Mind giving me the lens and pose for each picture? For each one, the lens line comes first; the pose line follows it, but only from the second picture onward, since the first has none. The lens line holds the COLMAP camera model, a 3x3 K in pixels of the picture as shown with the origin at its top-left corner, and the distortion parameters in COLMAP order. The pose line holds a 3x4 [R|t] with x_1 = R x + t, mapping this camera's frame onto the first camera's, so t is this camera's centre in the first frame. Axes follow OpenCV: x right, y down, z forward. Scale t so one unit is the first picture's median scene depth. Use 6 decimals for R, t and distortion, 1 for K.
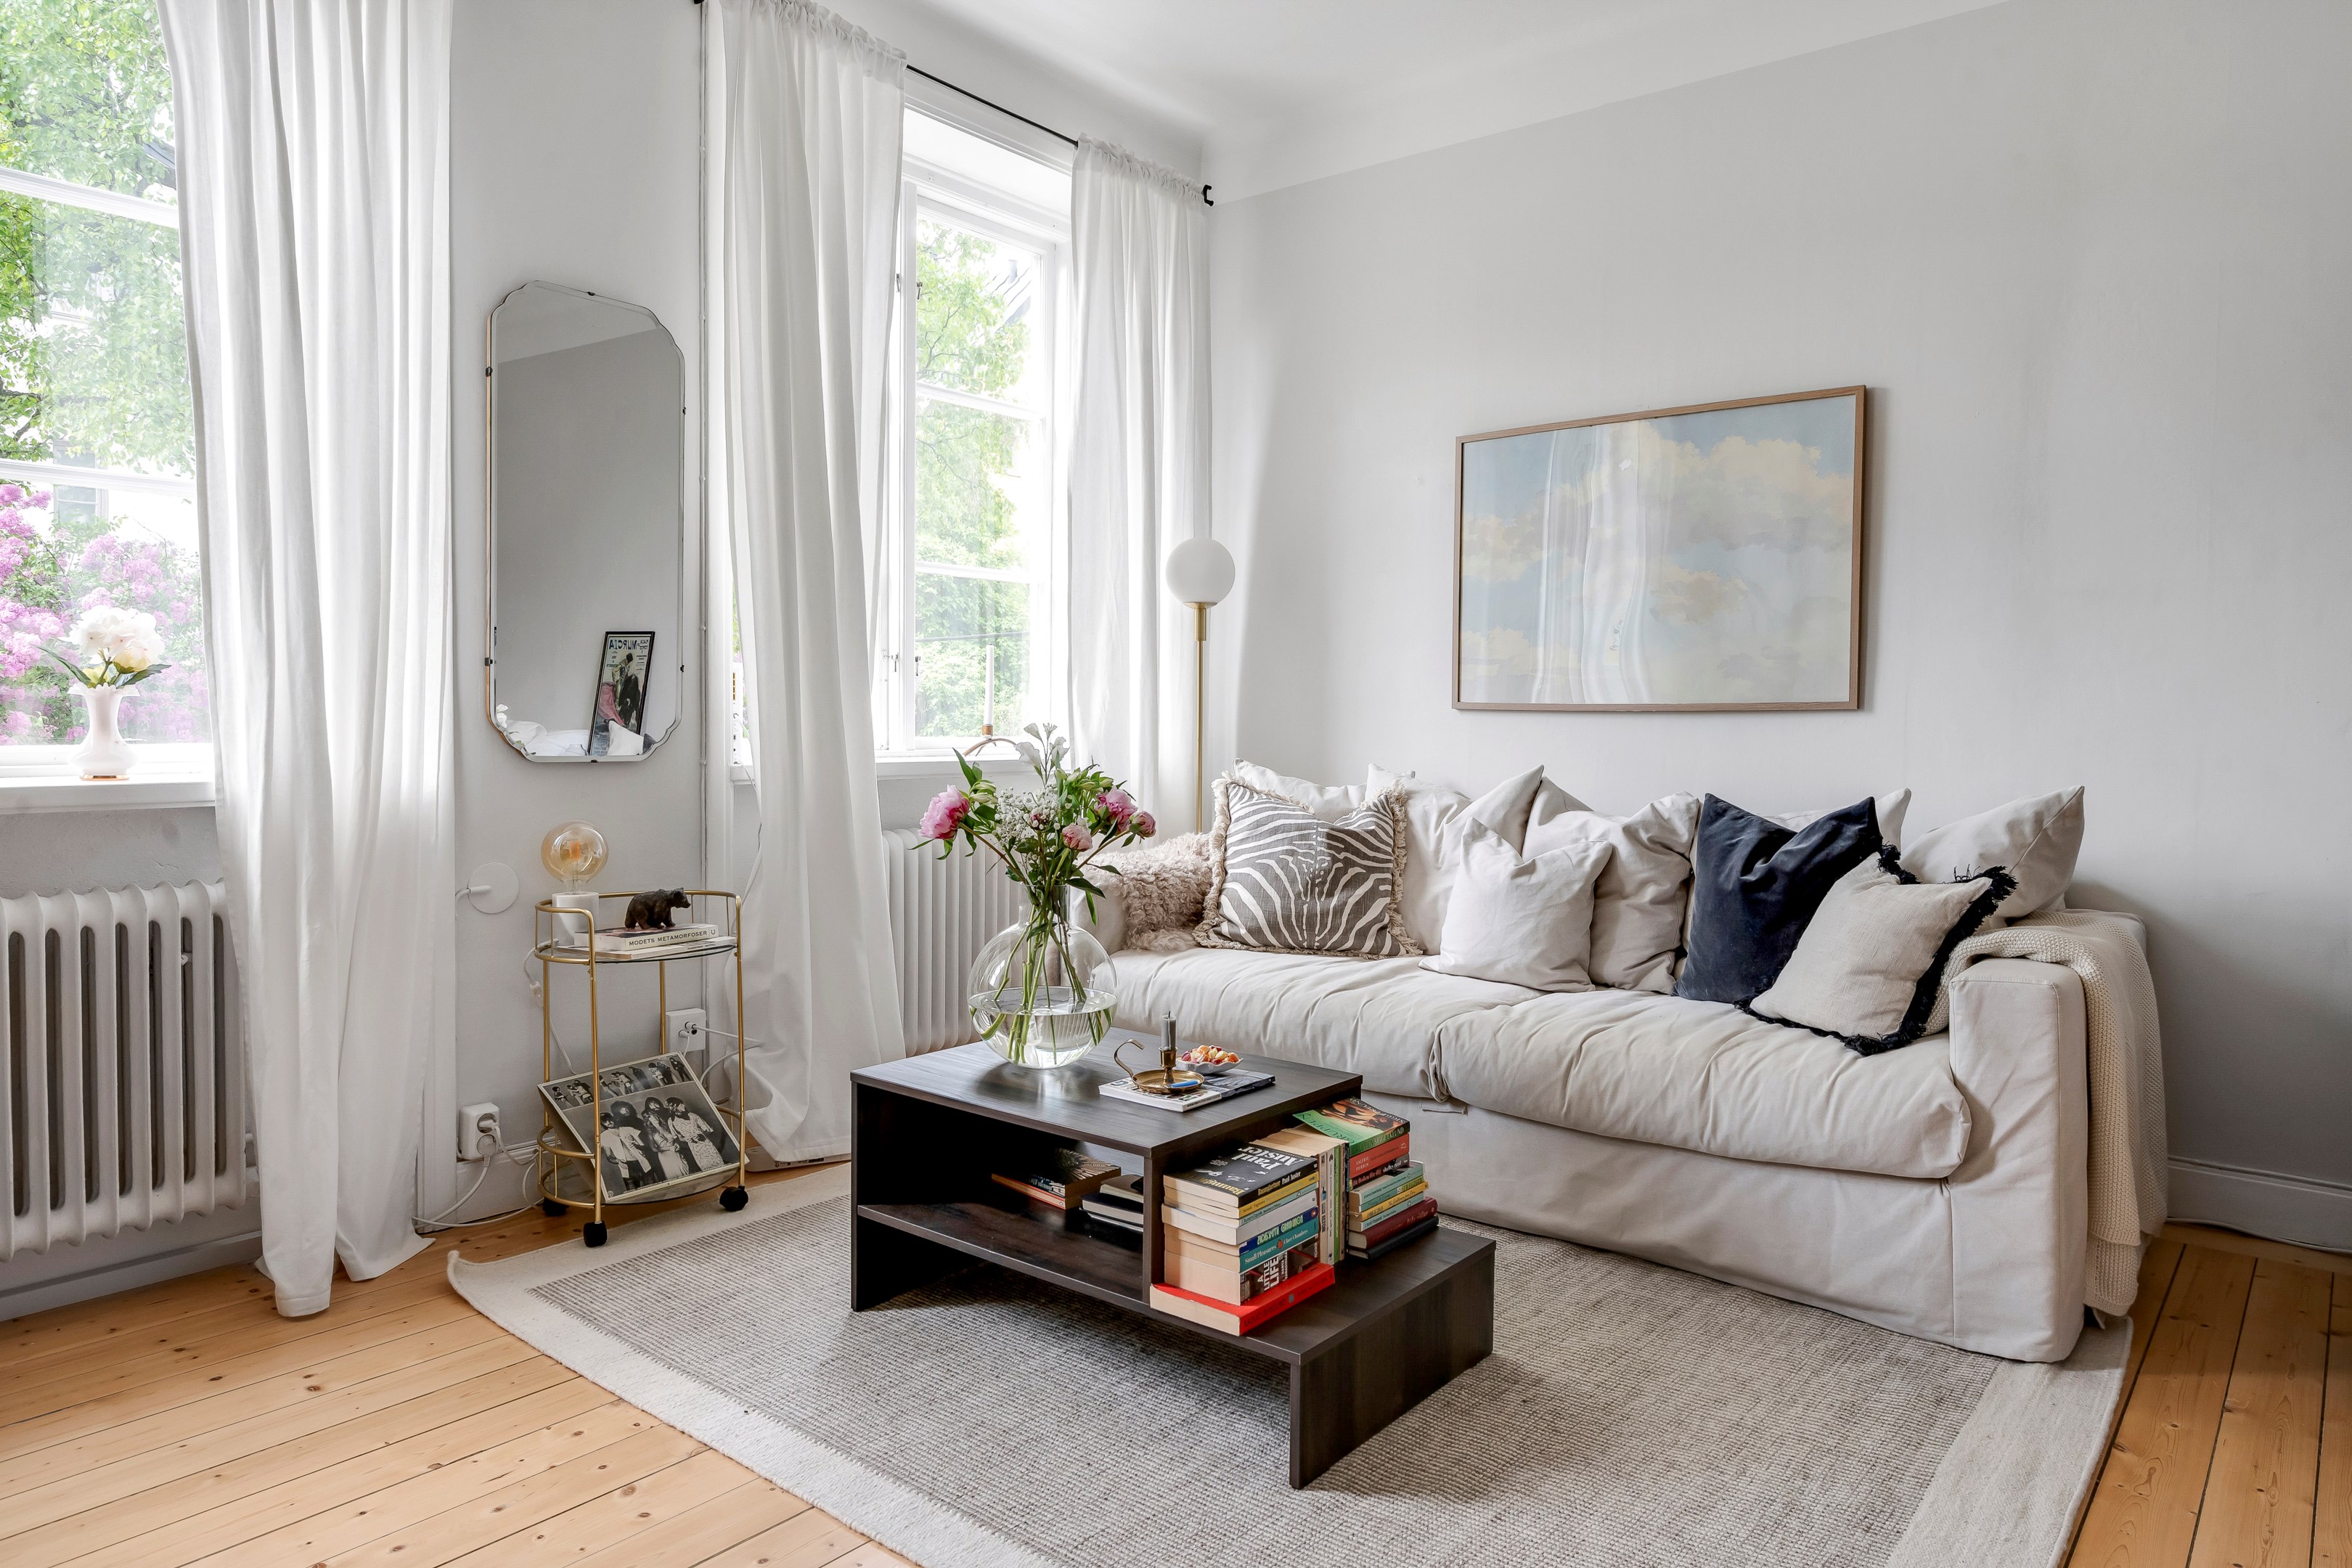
lens RADIAL K [[1483.1, 0, 1184.8], [0, 1483.1, 782.8], [0, 0, 1]] dist [-0.001215, -0.001683]
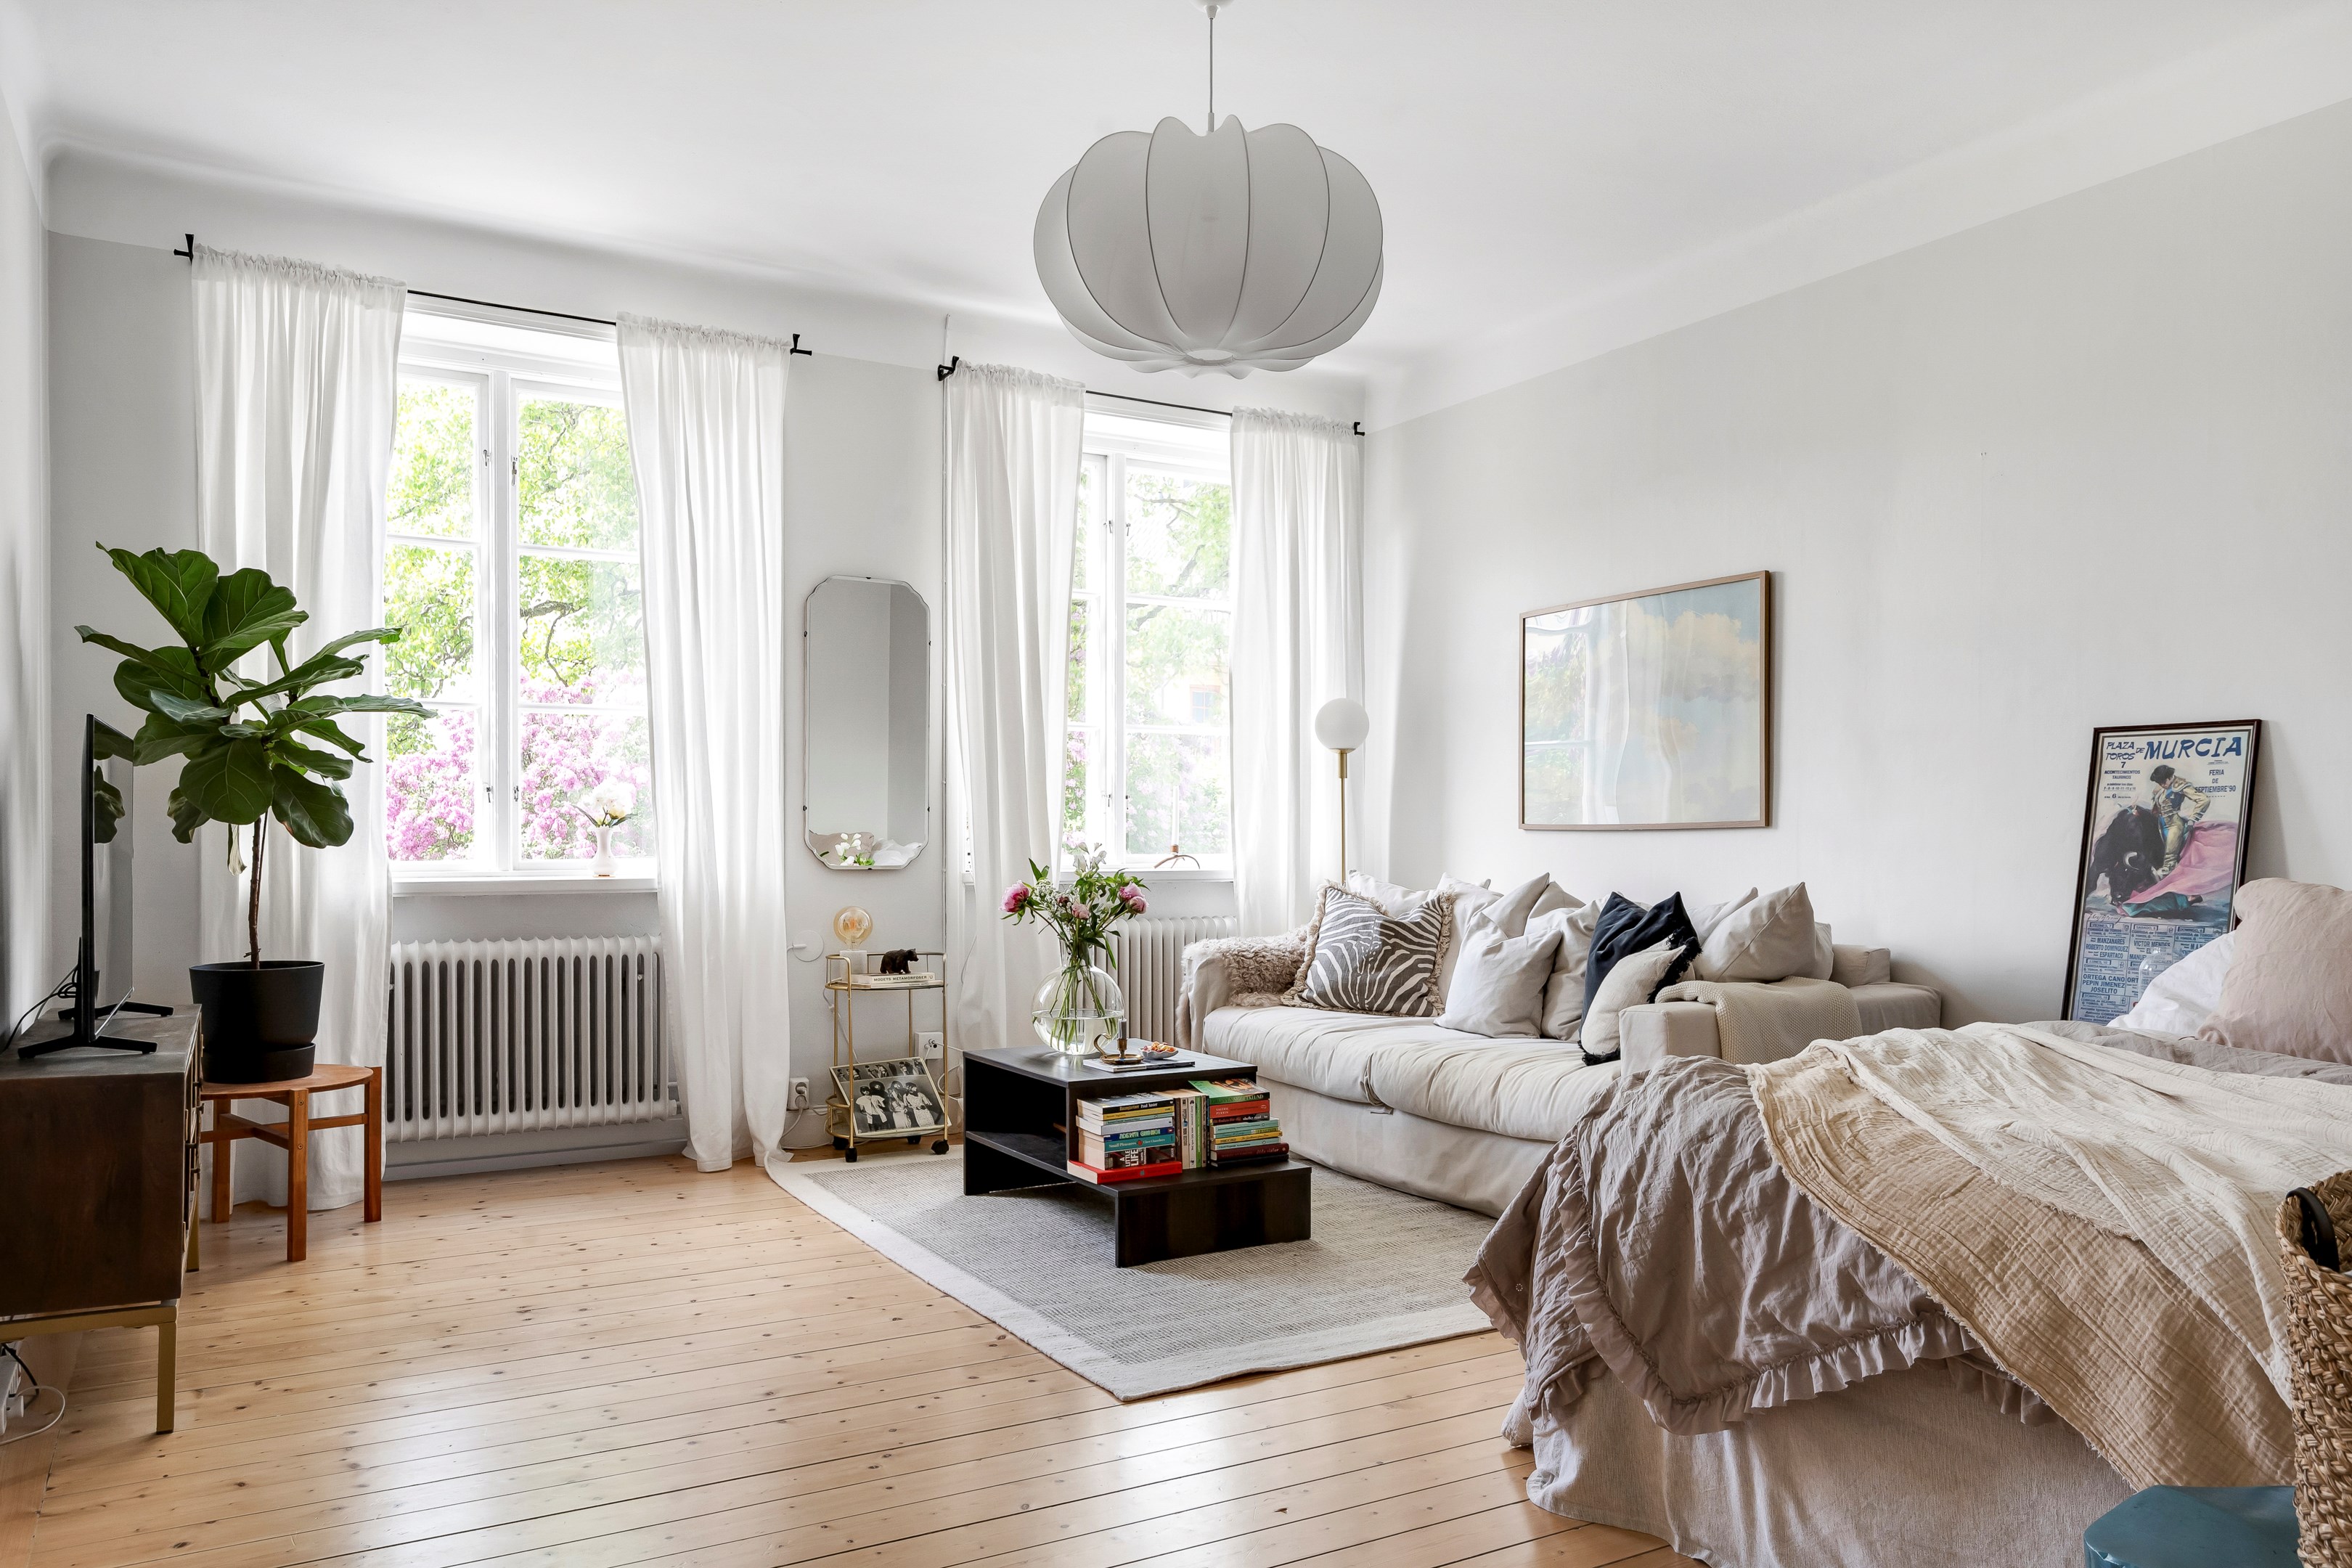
lens RADIAL K [[1646.0, 0, 1185.7], [0, 1646.0, 876.3], [0, 0, 1]] dist [-0.005091, -0.002458]
pose [[0.936688, -0.001303, -0.350162, 0.565883], [-0.006697, 0.999744, -0.021634, 0.030880], [0.350100, 0.022609, 0.936439, -0.562369]]
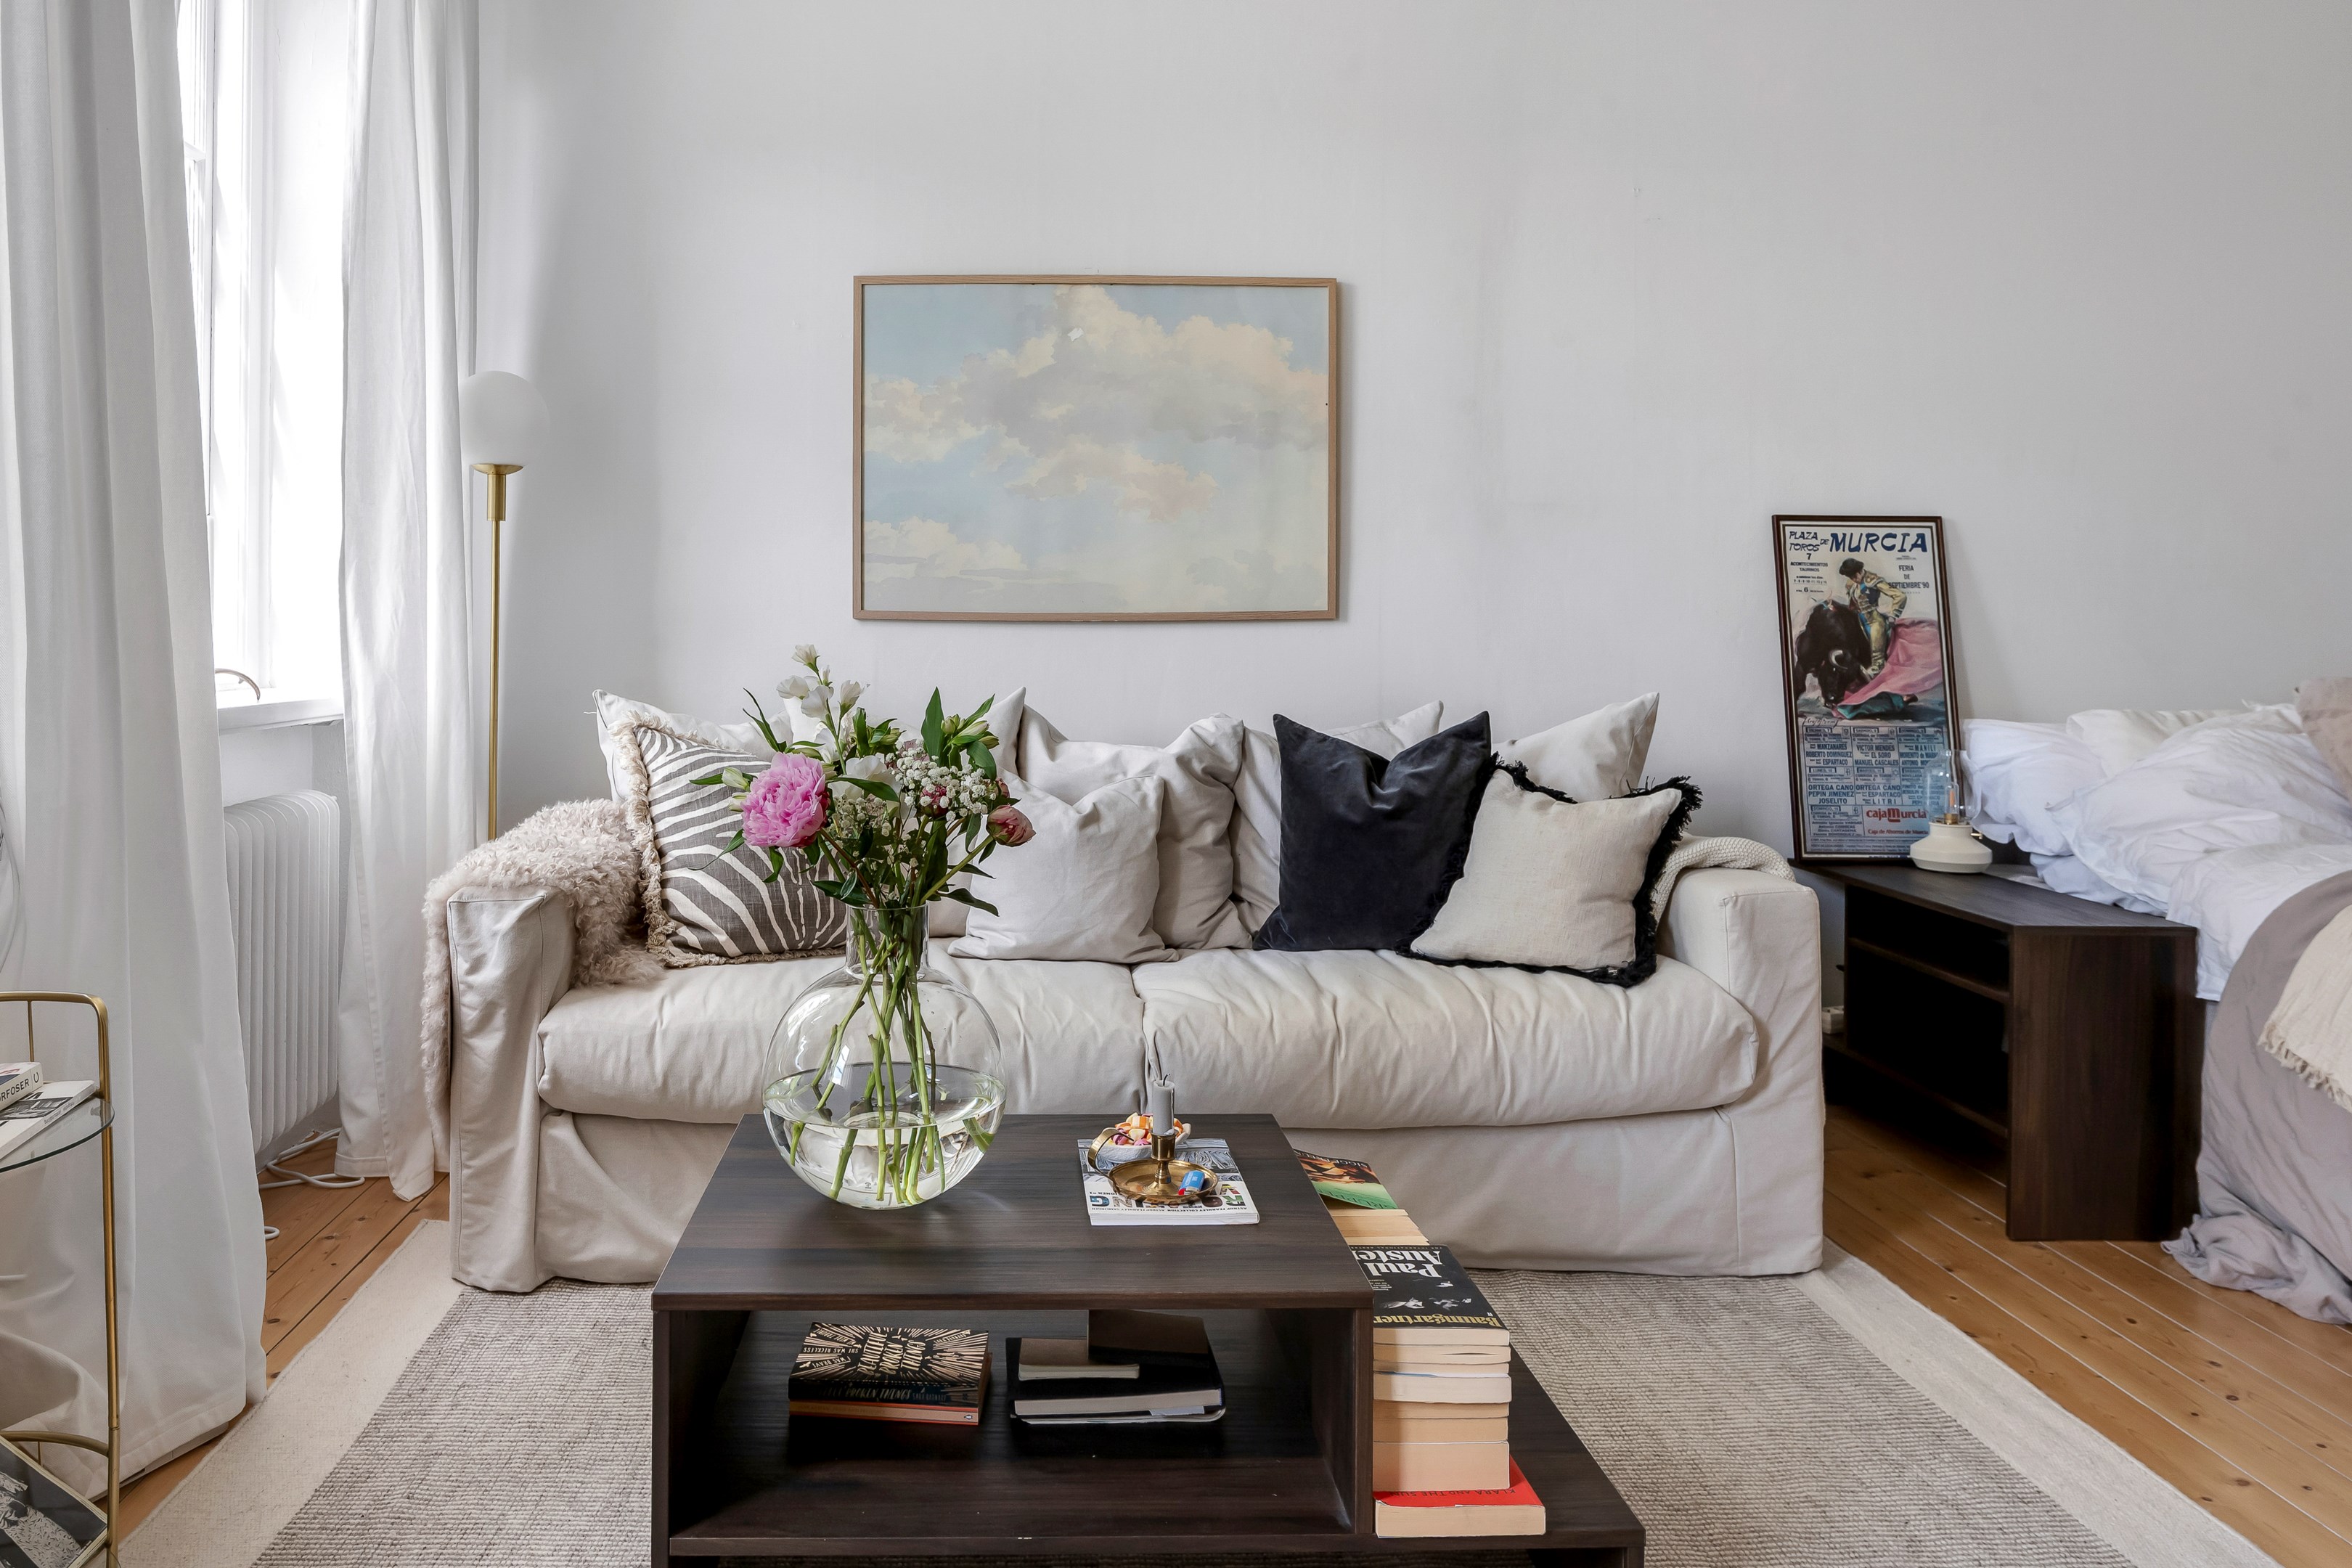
lens RADIAL K [[1650.9, 0, 1053.0], [0, 1650.9, 630.7], [0, 0, 1]] dist [0.002748, -0.004240]
pose [[0.761236, -0.007745, 0.648429, -0.430099], [0.033609, 0.999056, -0.027522, -0.022172], [-0.647604, 0.042744, 0.760777, 0.371805]]
